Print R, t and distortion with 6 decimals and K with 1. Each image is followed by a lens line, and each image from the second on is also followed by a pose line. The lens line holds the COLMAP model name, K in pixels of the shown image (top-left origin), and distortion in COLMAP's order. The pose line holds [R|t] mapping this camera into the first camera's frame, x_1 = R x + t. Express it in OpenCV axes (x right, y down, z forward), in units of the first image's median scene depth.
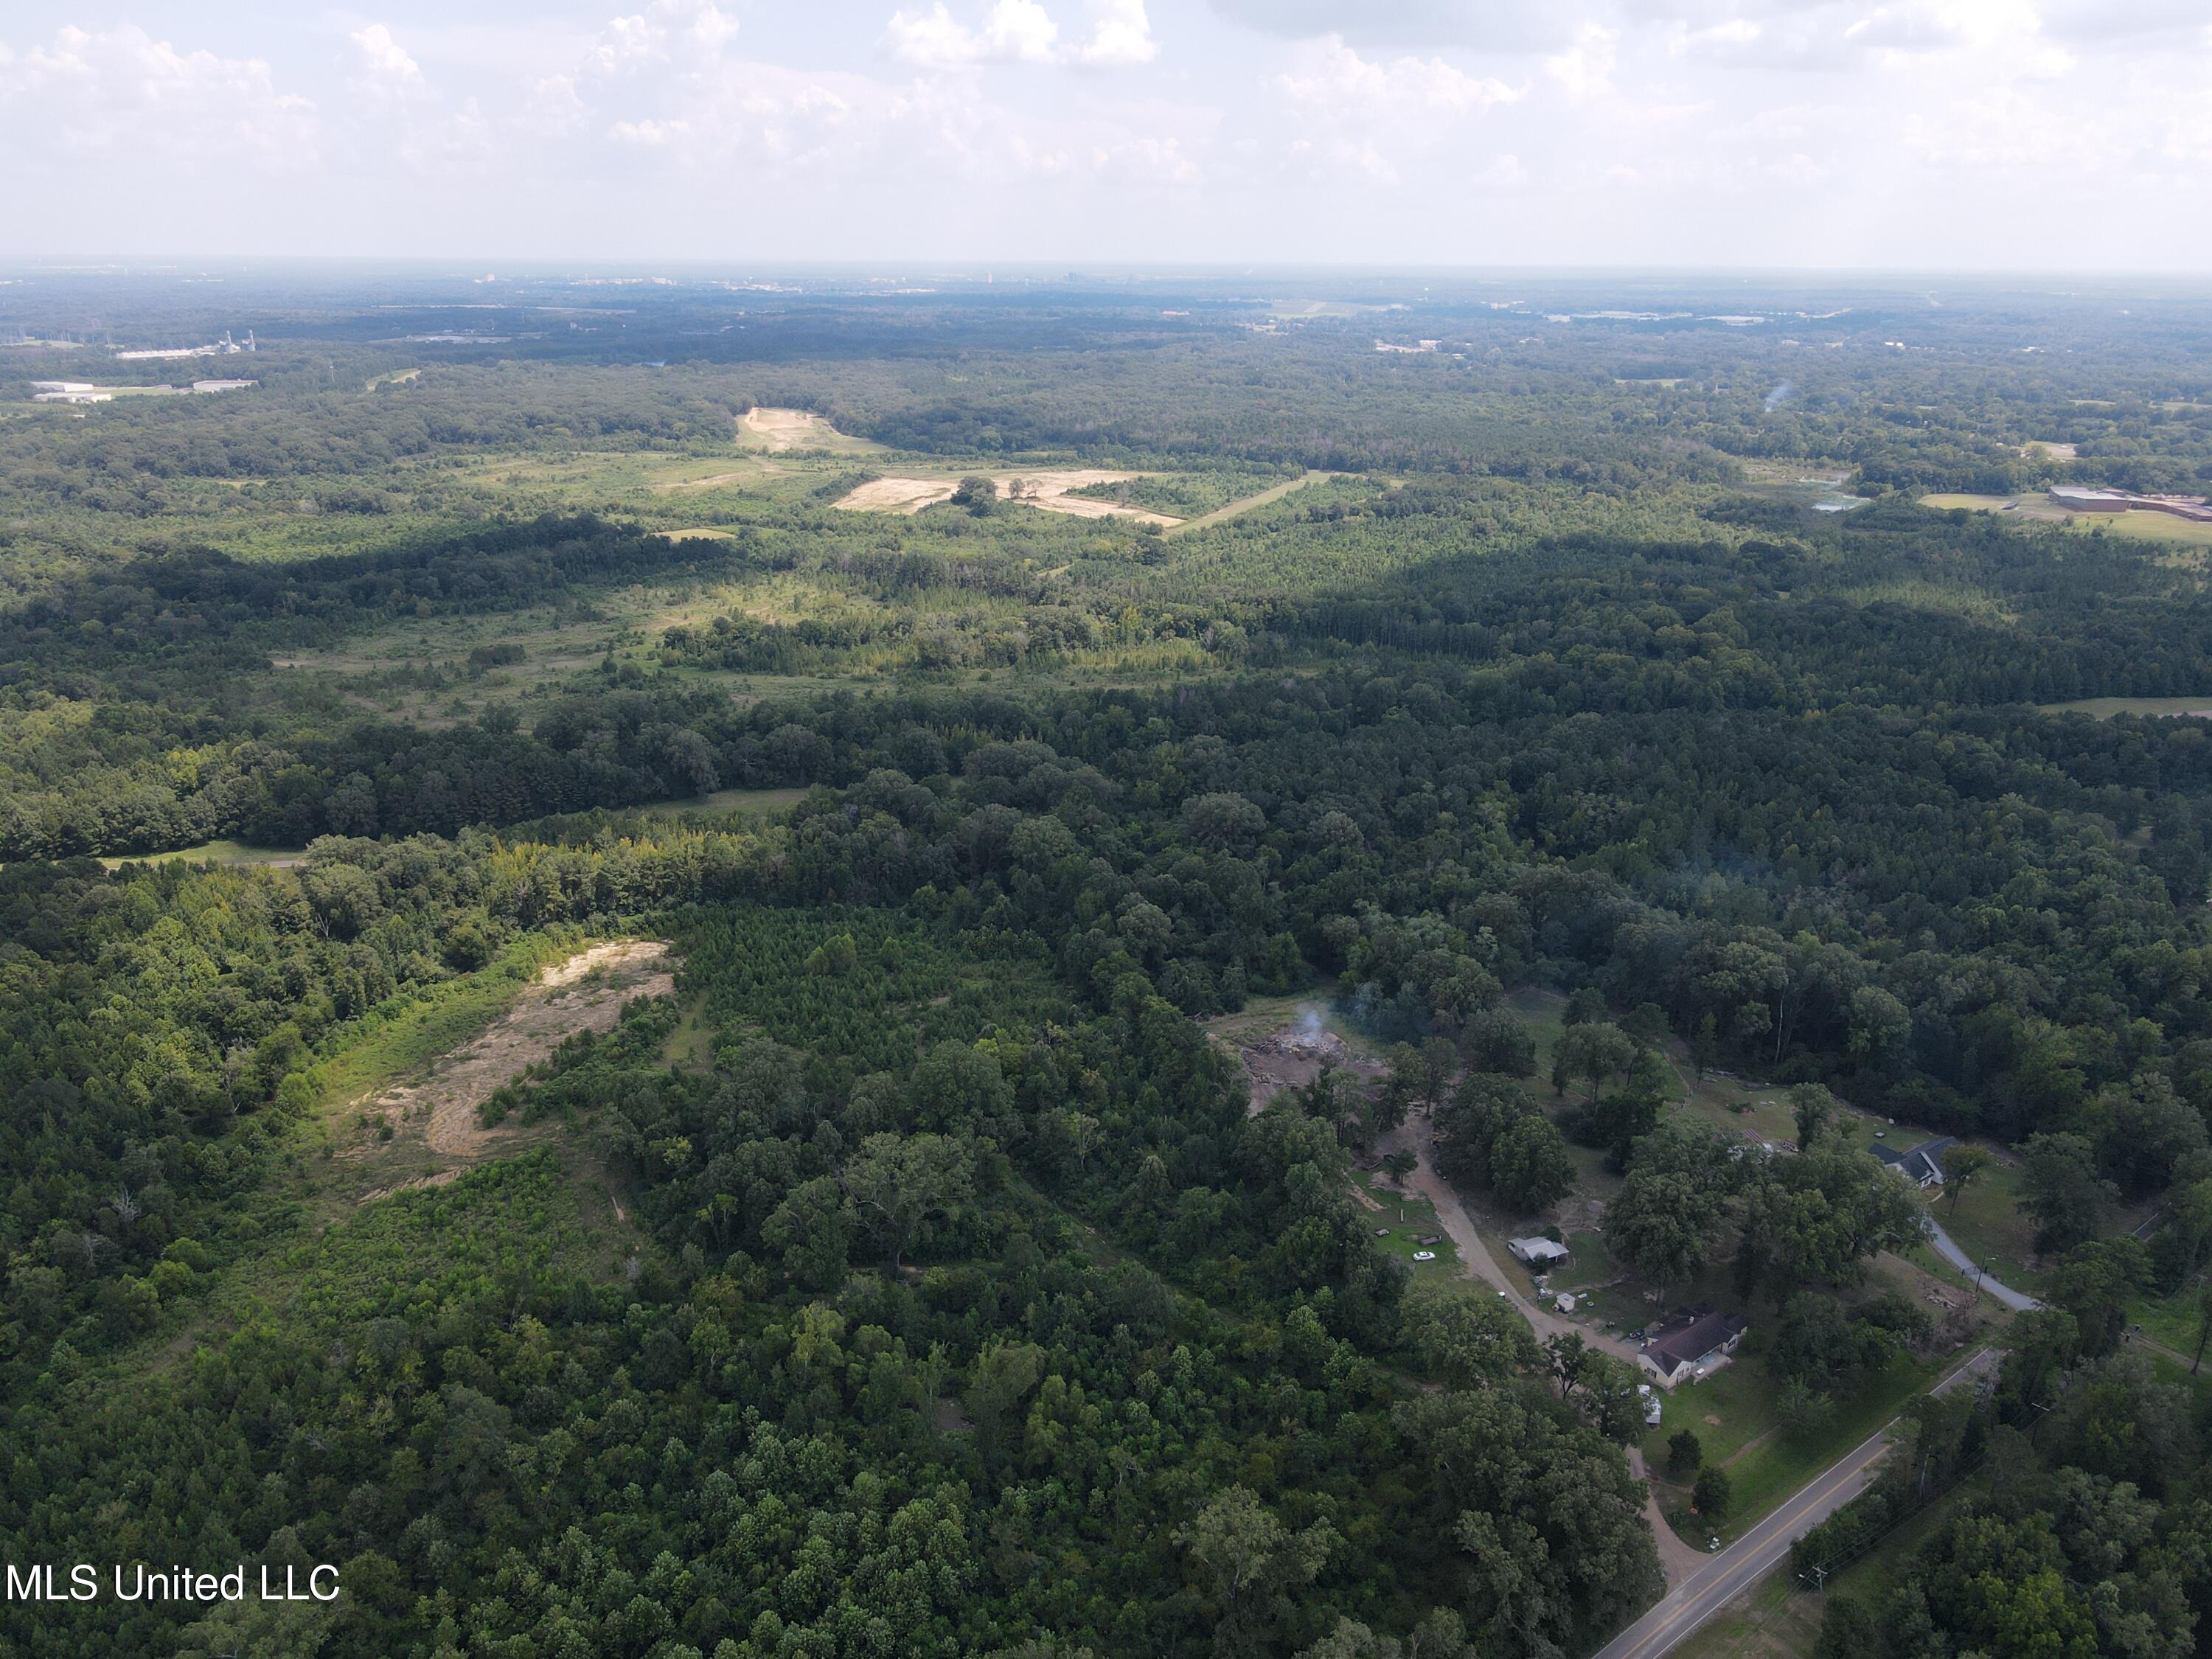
lens RADIAL K [[1622.2, 0, 1099.6], [0, 1622.2, 847.7], [0, 0, 1]] dist [0.006395, 0.016072]
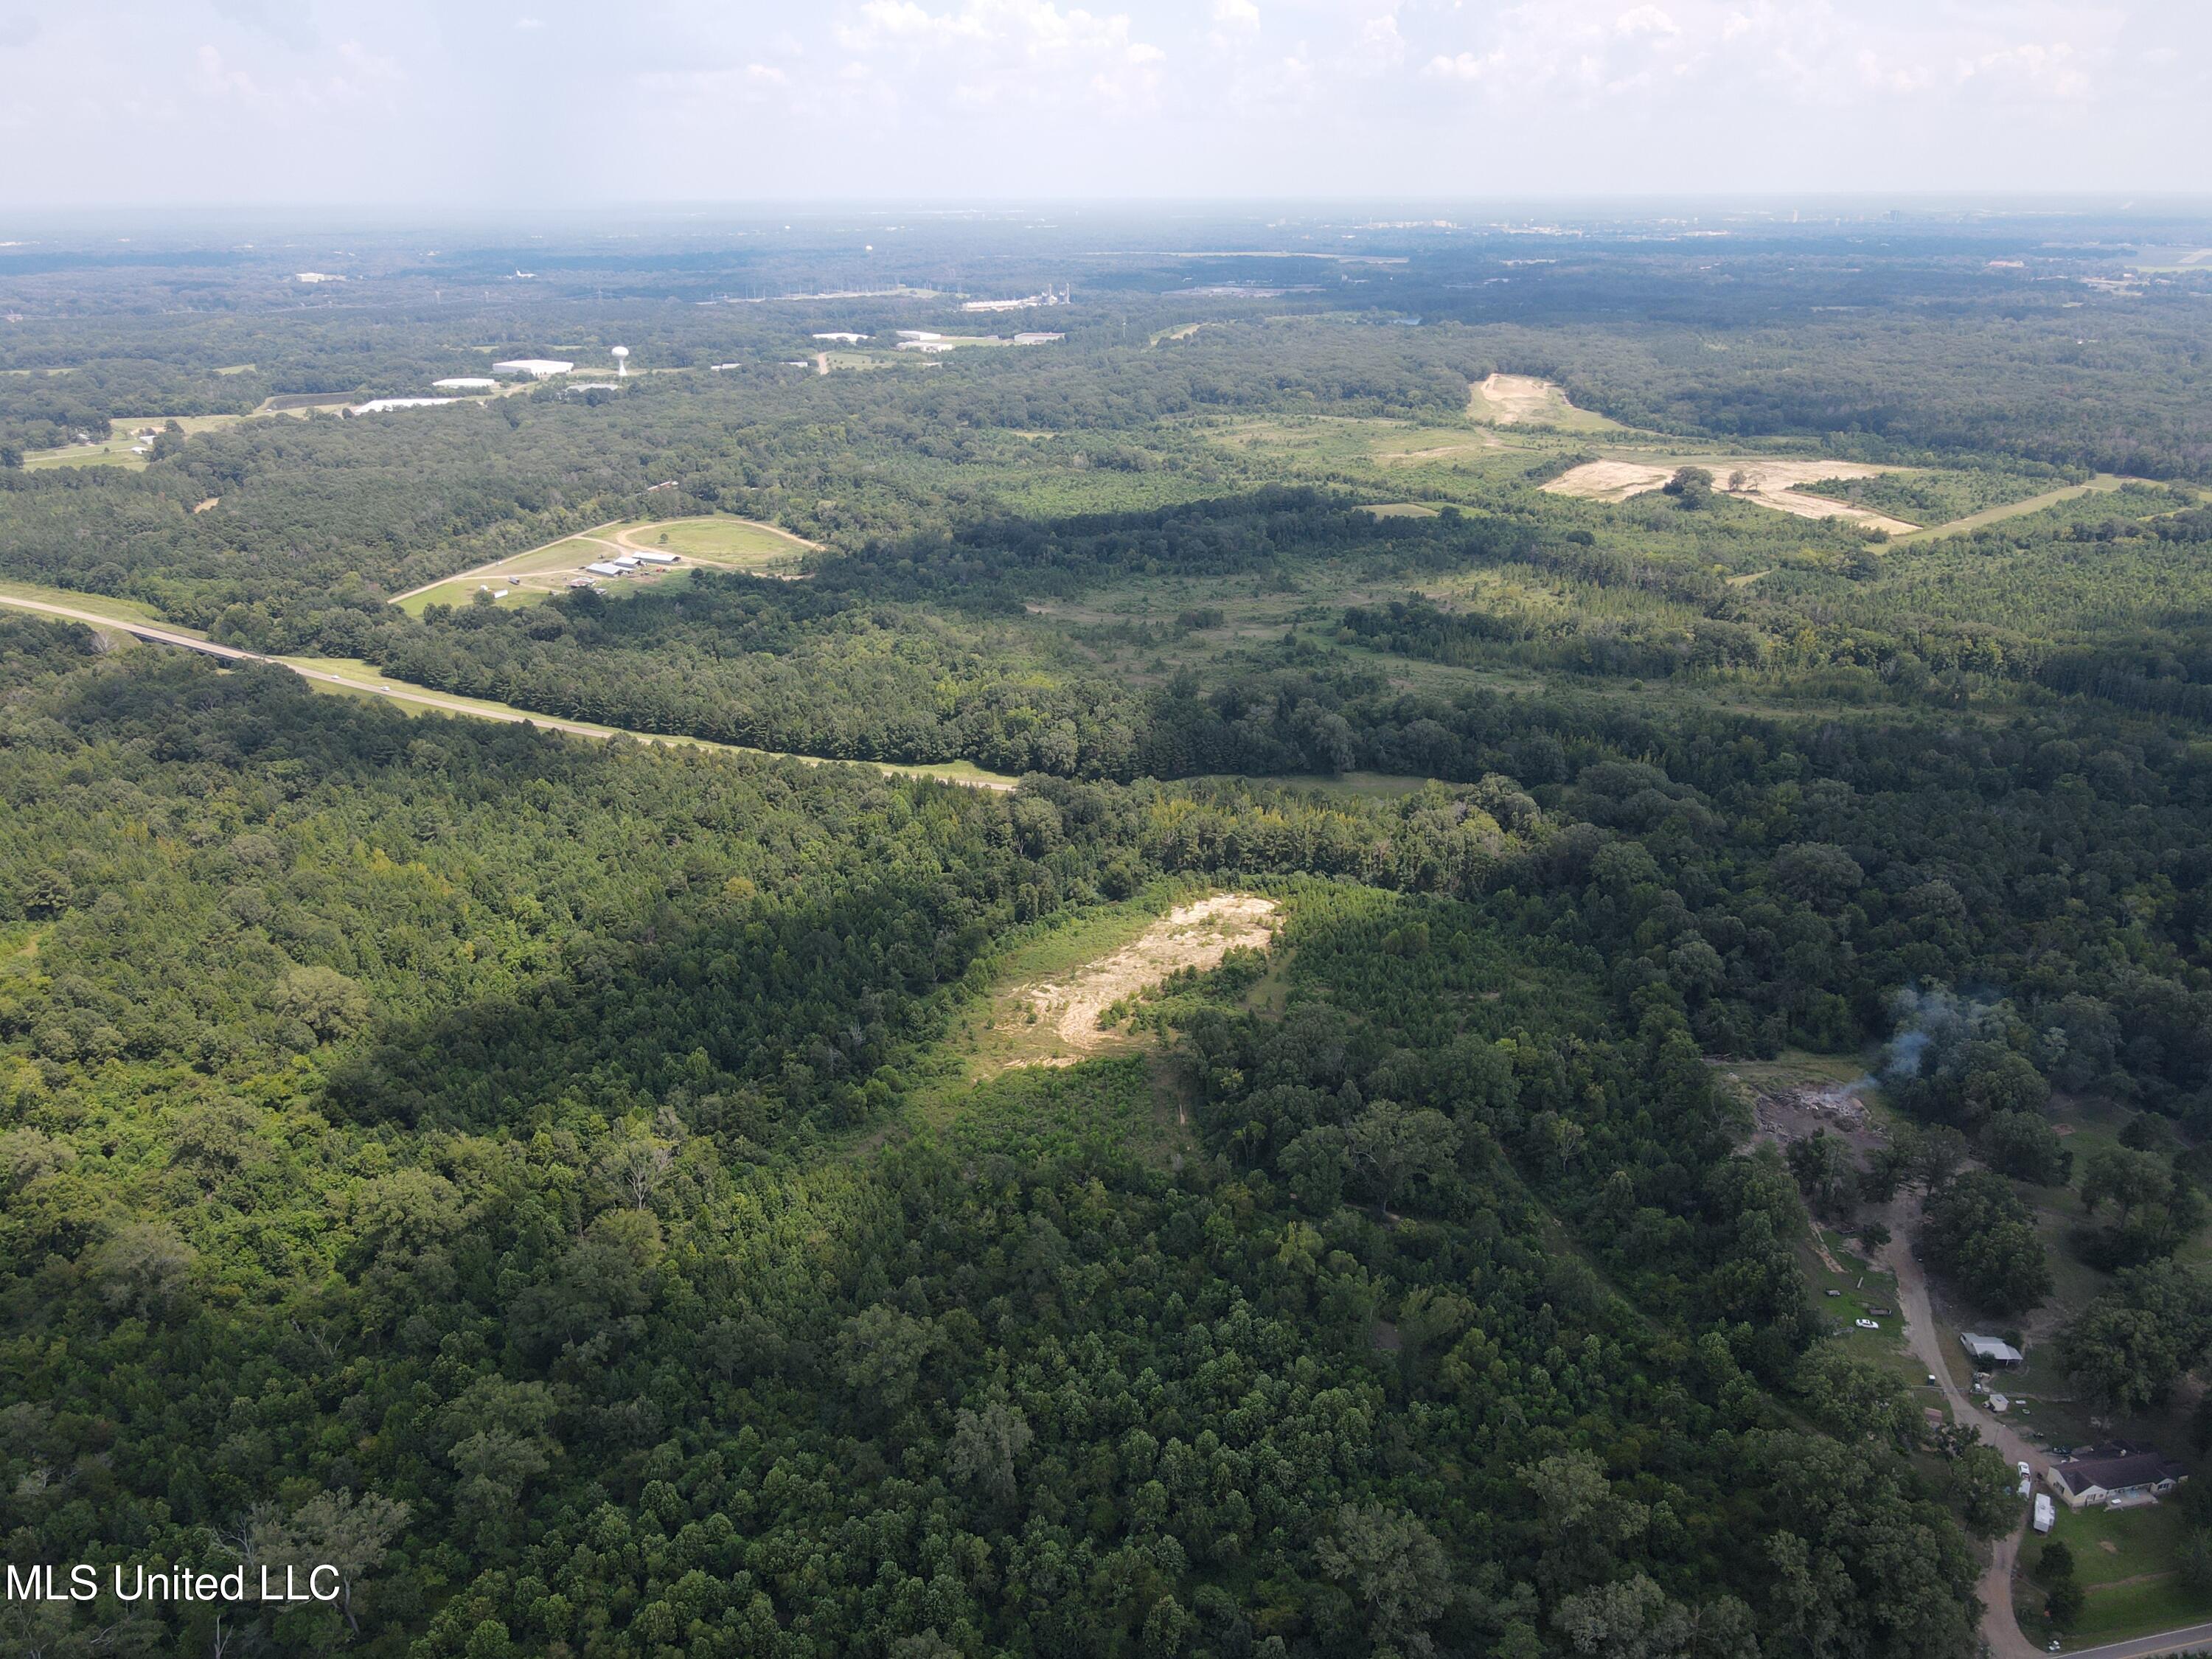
lens RADIAL K [[1622.2, 0, 1097.2], [0, 1622.2, 823.2], [0, 0, 1]] dist [0.006395, 0.016072]
pose [[0.901818, 0.146864, -0.406393, 0.088479], [-0.138913, 0.989083, 0.049180, -0.038679], [0.409179, 0.012102, 0.912374, -0.129307]]
